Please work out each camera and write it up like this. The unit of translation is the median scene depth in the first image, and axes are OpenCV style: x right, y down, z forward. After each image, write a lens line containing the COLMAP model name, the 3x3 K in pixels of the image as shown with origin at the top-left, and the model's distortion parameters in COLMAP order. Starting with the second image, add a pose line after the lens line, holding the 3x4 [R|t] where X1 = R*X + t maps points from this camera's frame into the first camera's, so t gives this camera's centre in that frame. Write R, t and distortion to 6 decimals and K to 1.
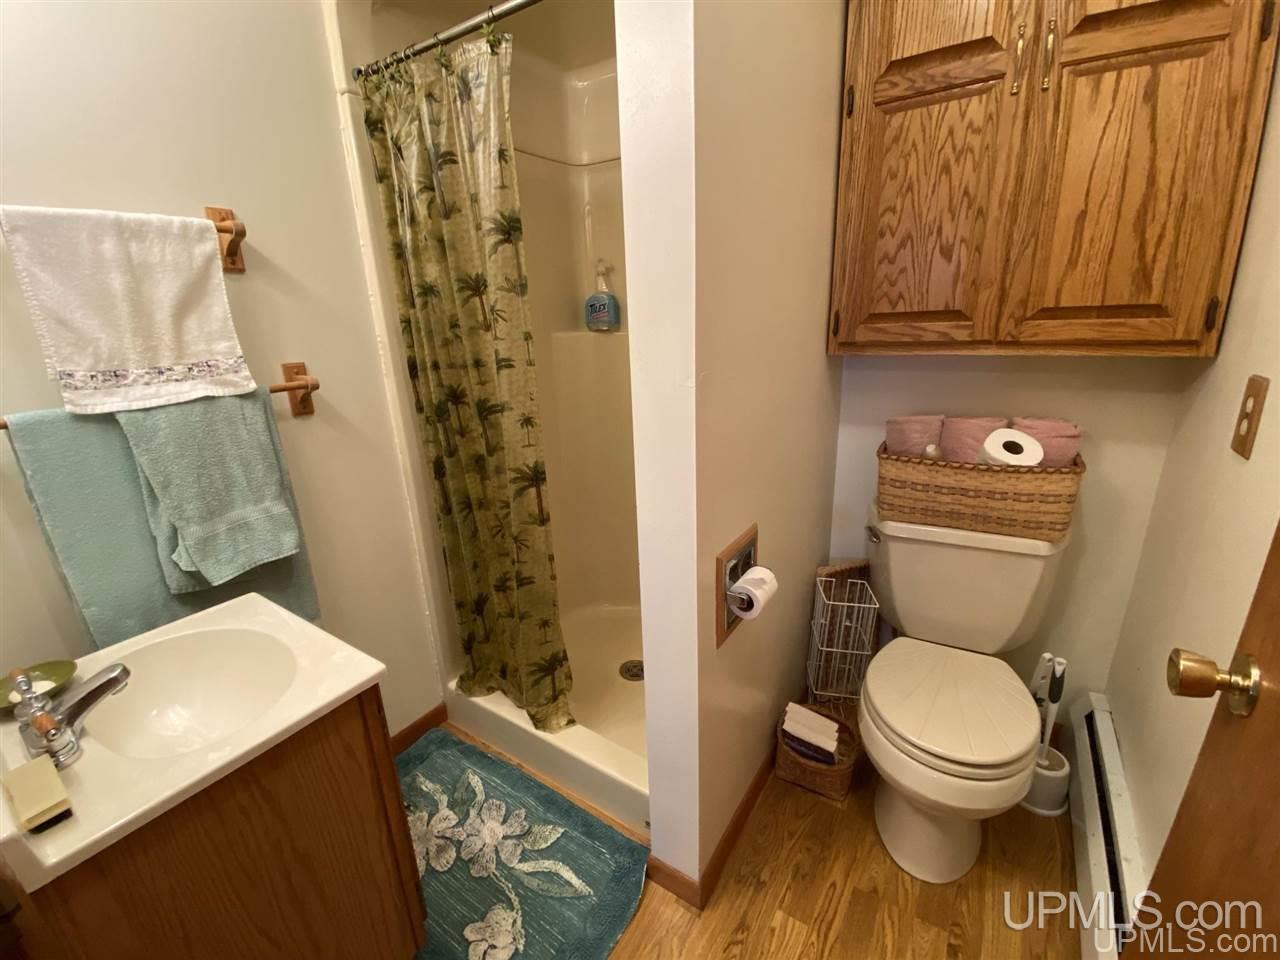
lens RADIAL K [[523.5, 0, 640.0], [0, 523.5, 480.0], [0, 0, 1]] dist [0.010227, -0.015250]
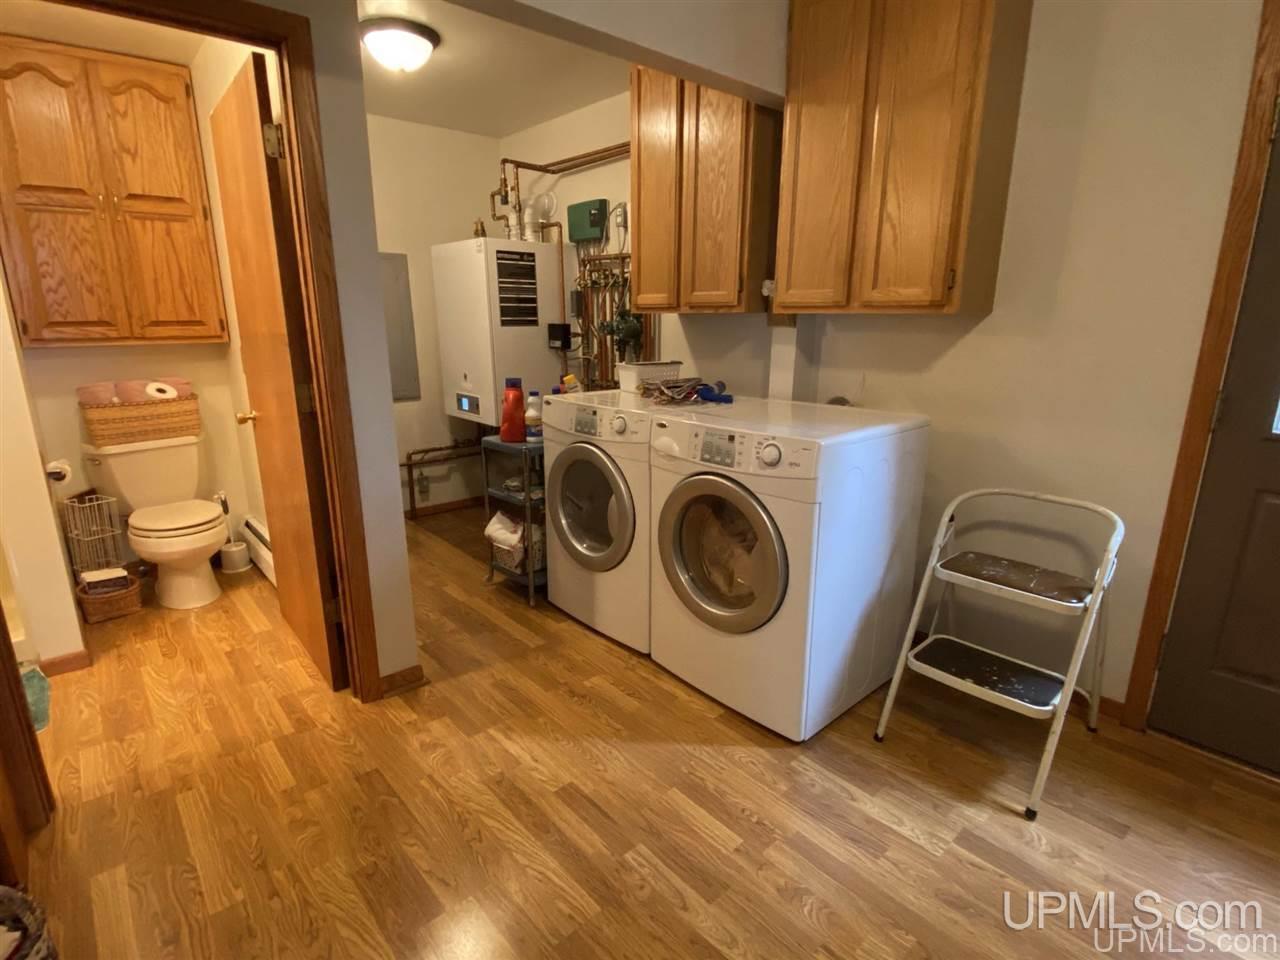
lens RADIAL K [[652.7, 0, 640.0], [0, 652.7, 480.0], [0, 0, 1]] dist [-0.003065, -0.000483]
pose [[0.242644, -0.205654, 0.948067, -1.262822], [0.270507, 0.952854, 0.137460, 0.415496], [-0.931638, 0.223105, 0.286835, -1.324623]]
